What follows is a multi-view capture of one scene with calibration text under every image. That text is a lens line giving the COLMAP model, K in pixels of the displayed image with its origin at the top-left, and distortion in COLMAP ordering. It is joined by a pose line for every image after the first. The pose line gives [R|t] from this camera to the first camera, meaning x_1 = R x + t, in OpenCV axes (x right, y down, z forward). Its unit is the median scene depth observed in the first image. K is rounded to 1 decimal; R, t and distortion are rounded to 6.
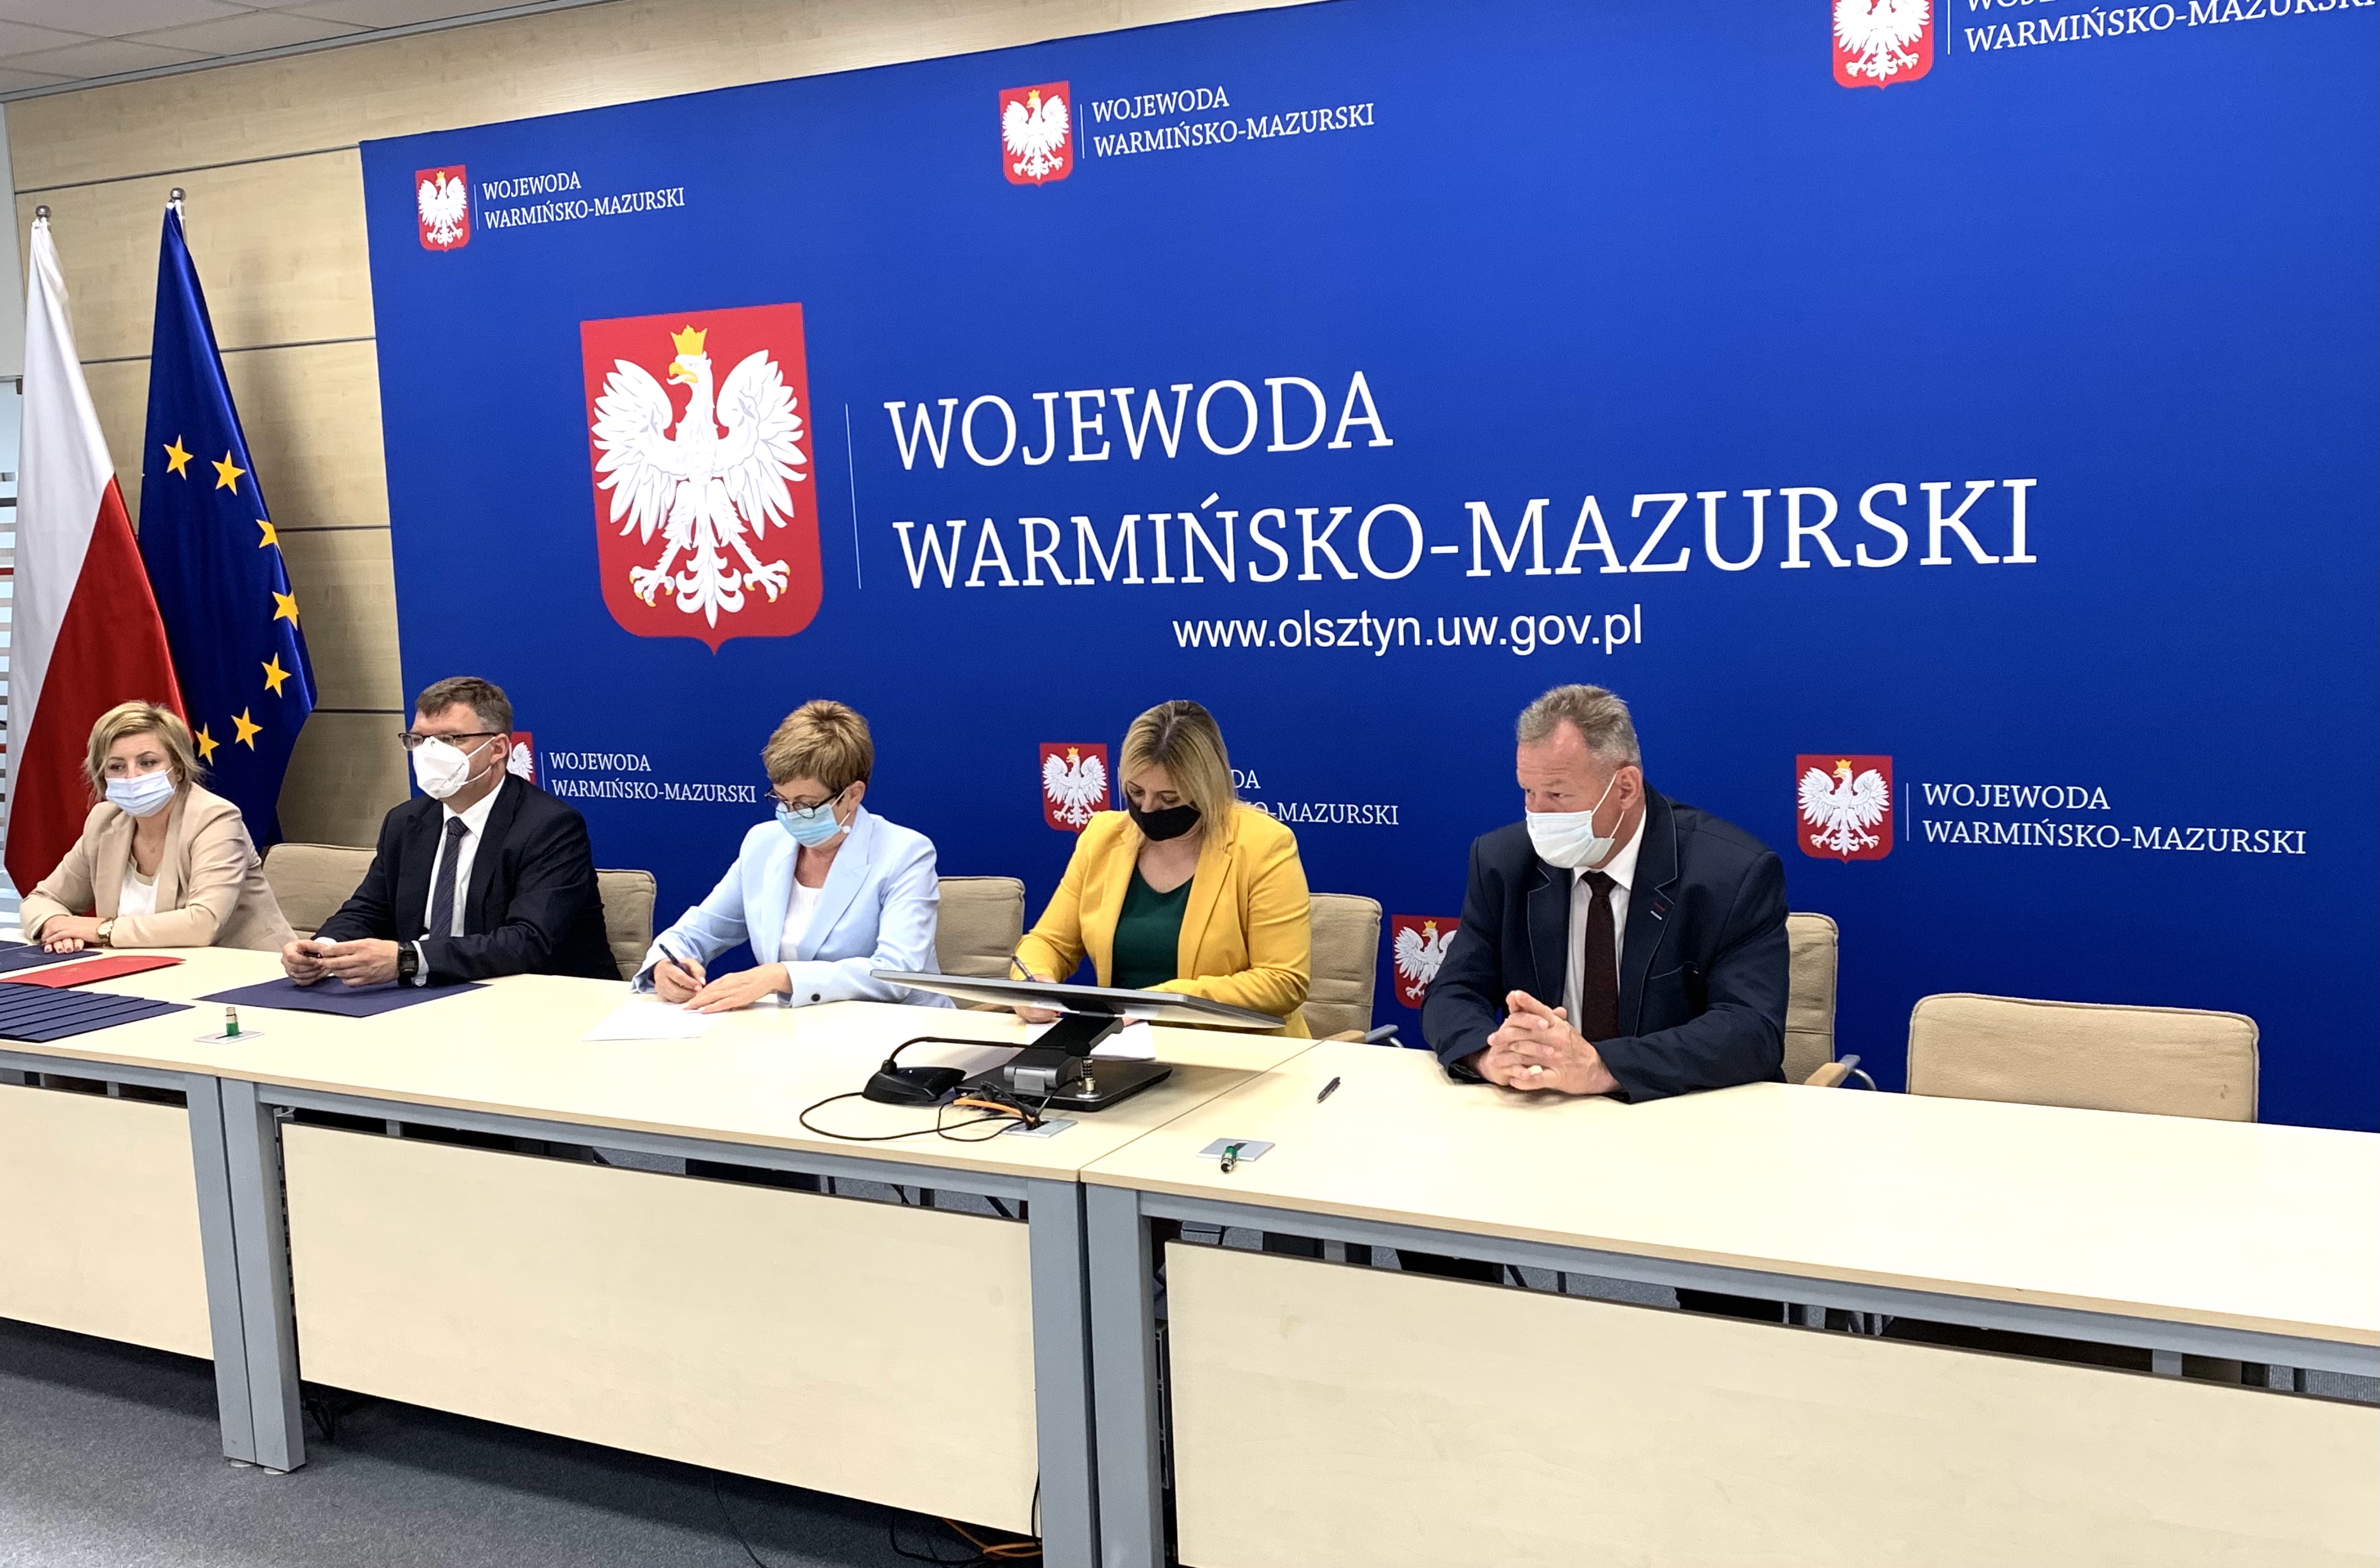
lens RADIAL K [[2214.4, 0, 1257.4], [0, 2214.4, 774.3], [0, 0, 1]] dist [0.088946, 0.000000]
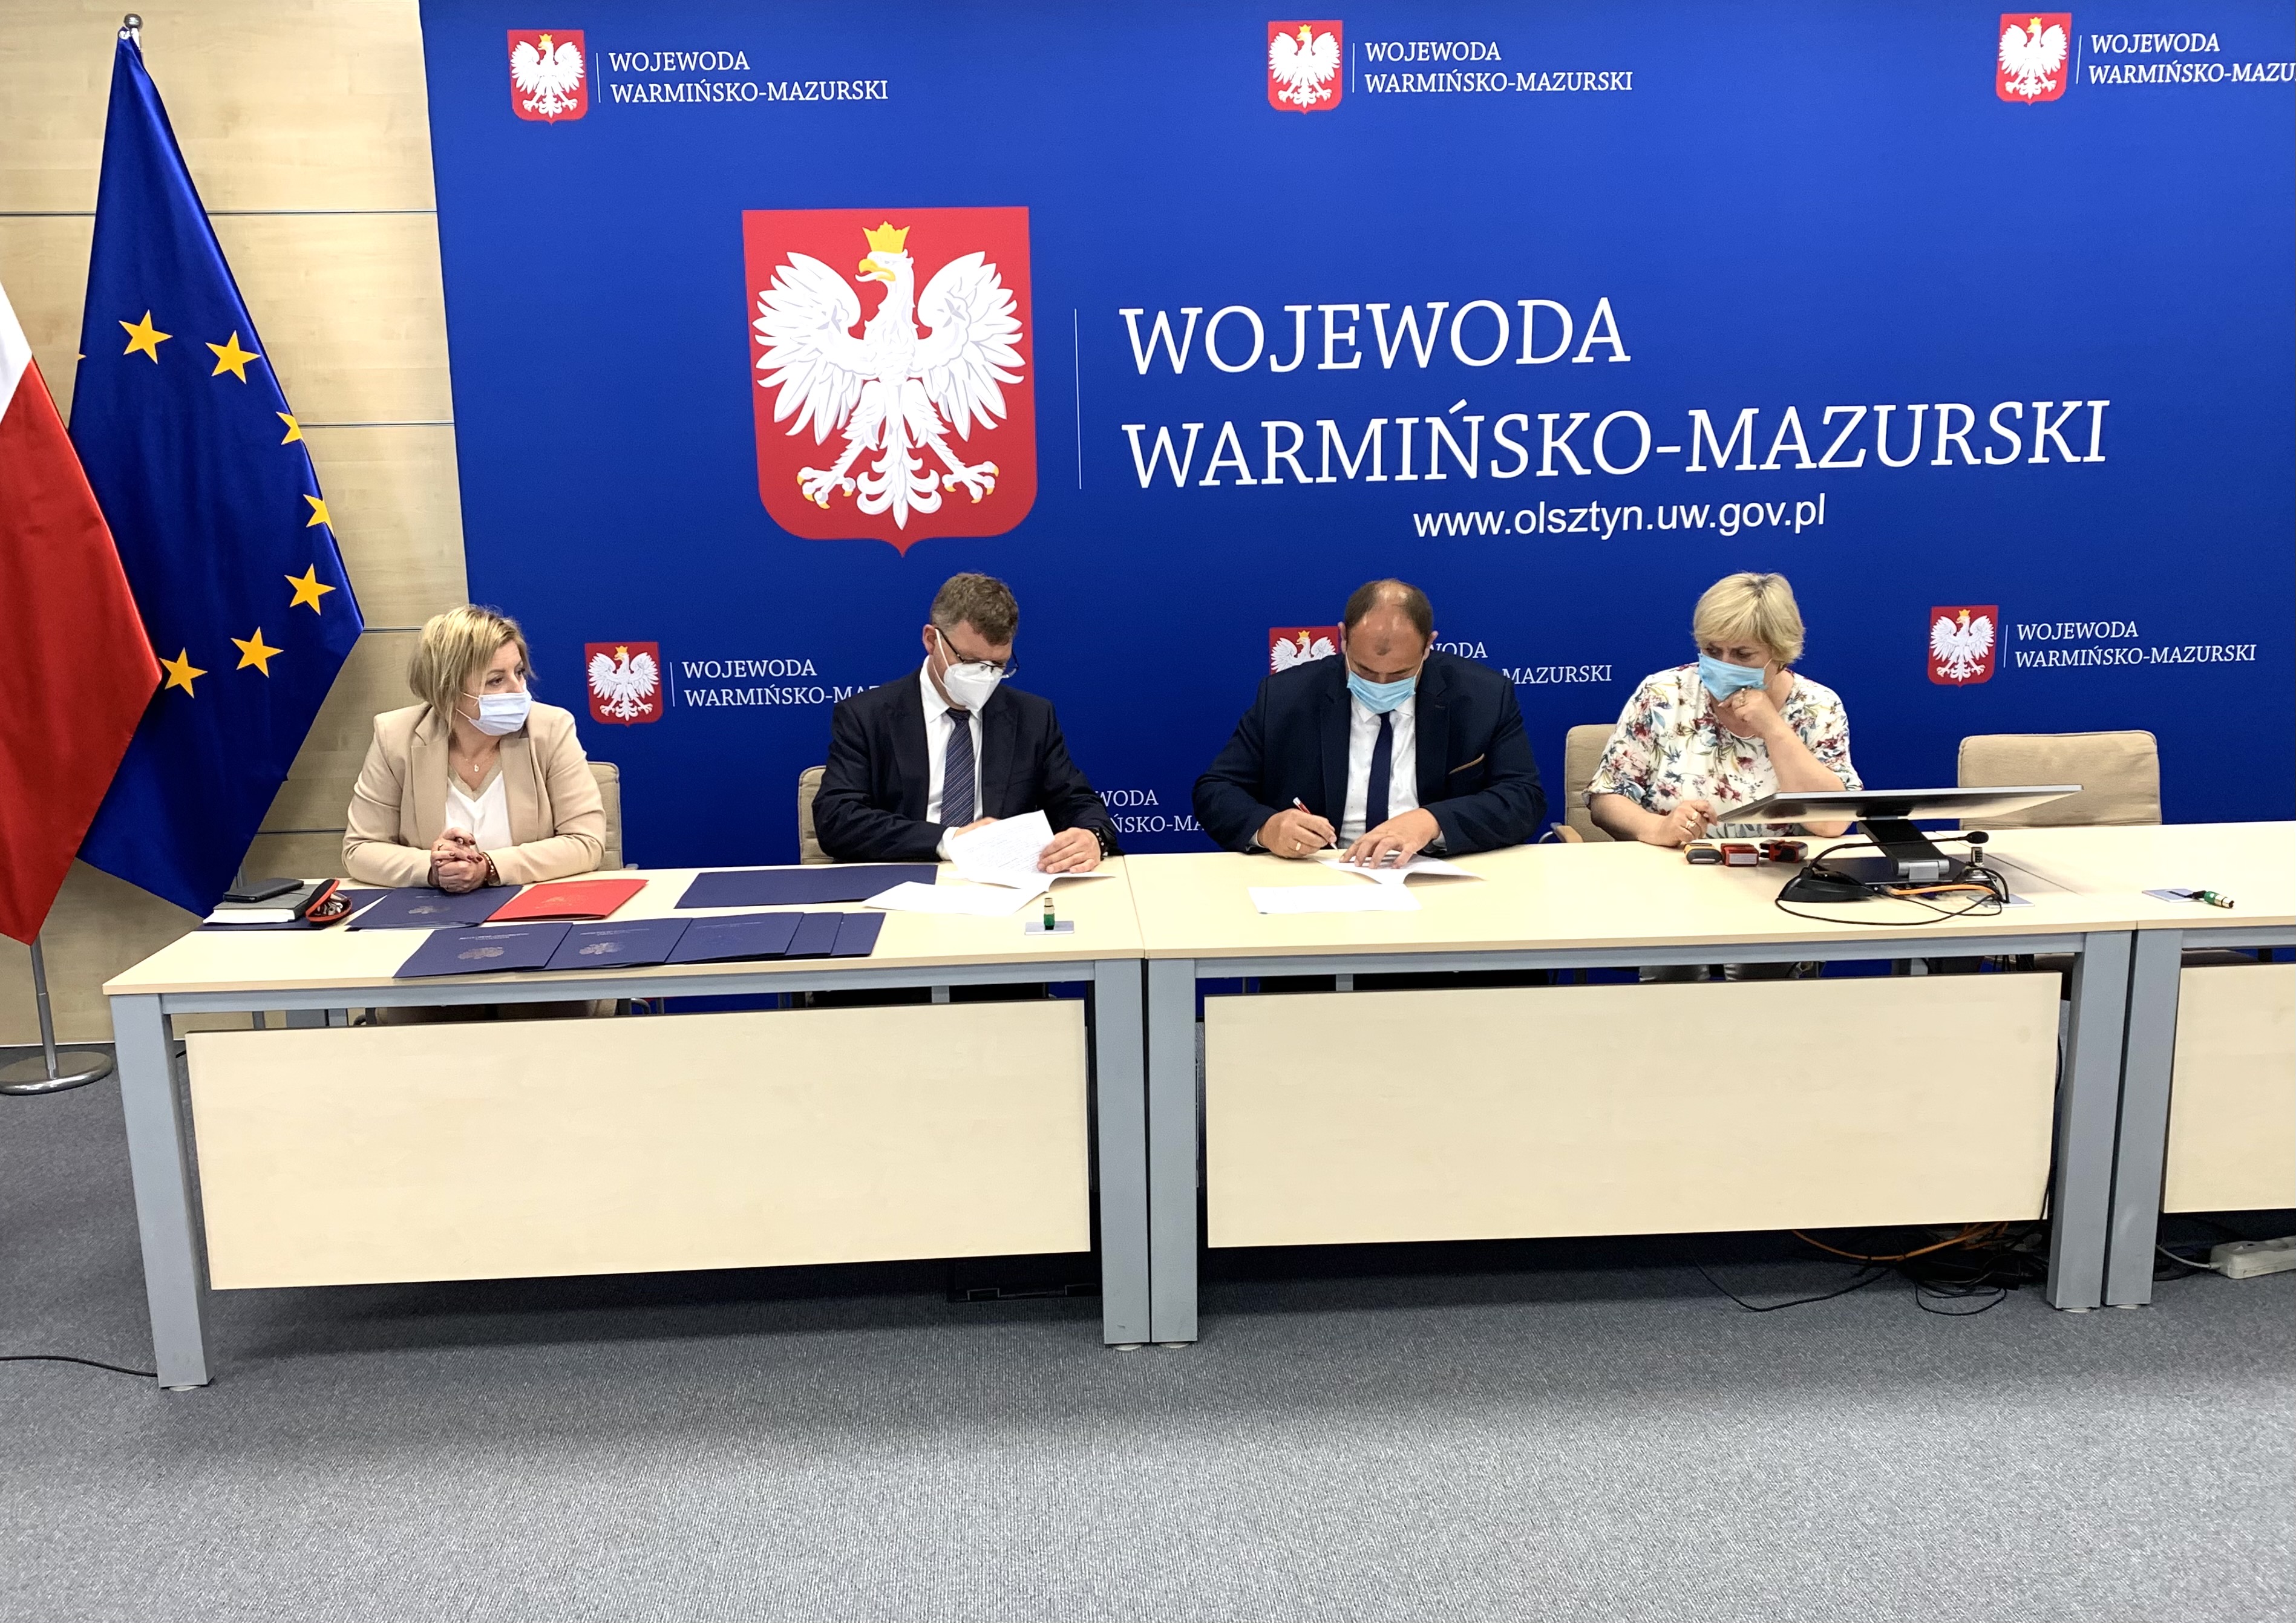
lens RADIAL K [[1896.7, 0, 1178.9], [0, 1896.7, 781.6], [0, 0, 1]] dist [0.036036, 0.022231]
pose [[0.862230, -0.071665, 0.501421, -0.663404], [0.050036, 0.997149, 0.056476, 0.007373], [-0.504039, -0.023607, 0.863358, 0.221418]]
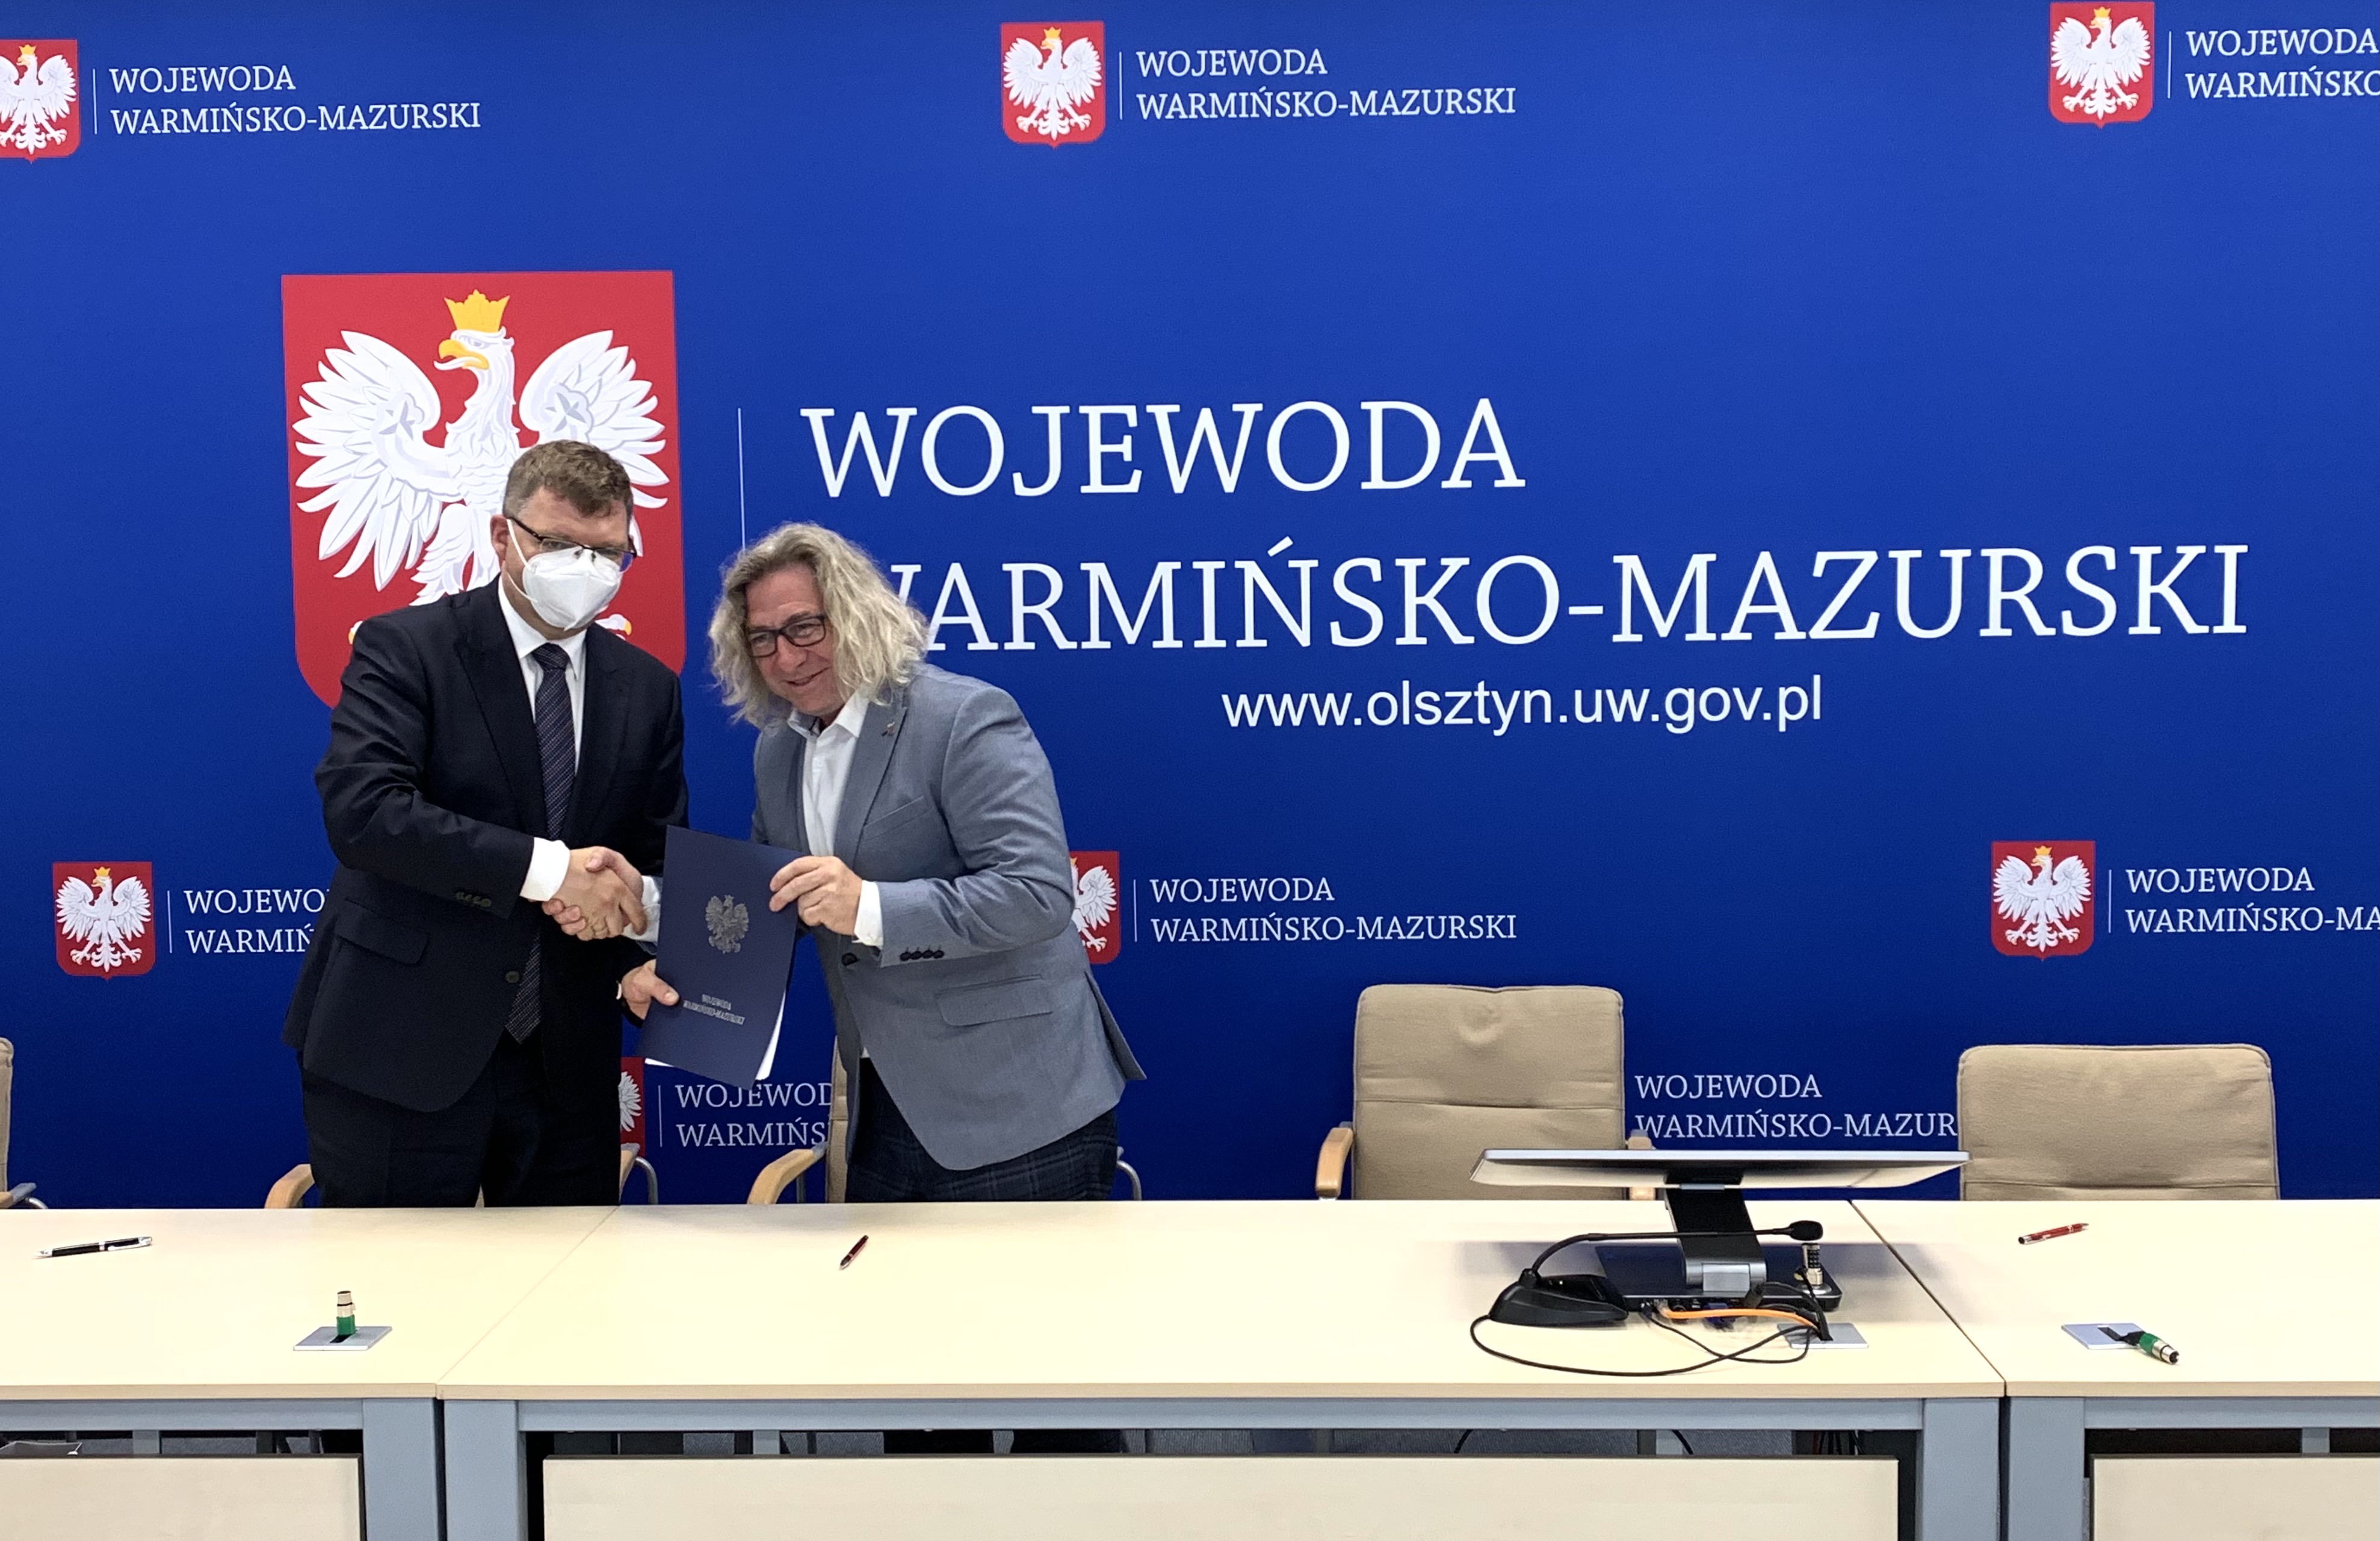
lens RADIAL K [[2473.1, 0, 1274.5], [0, 2473.1, 716.3], [0, 0, 1]] dist [0.092489, 0.000000]
pose [[0.904375, -0.003682, 0.426724, -0.416399], [0.031559, 0.997802, -0.058276, -0.008899], [-0.425571, 0.066170, 0.902503, 0.189686]]
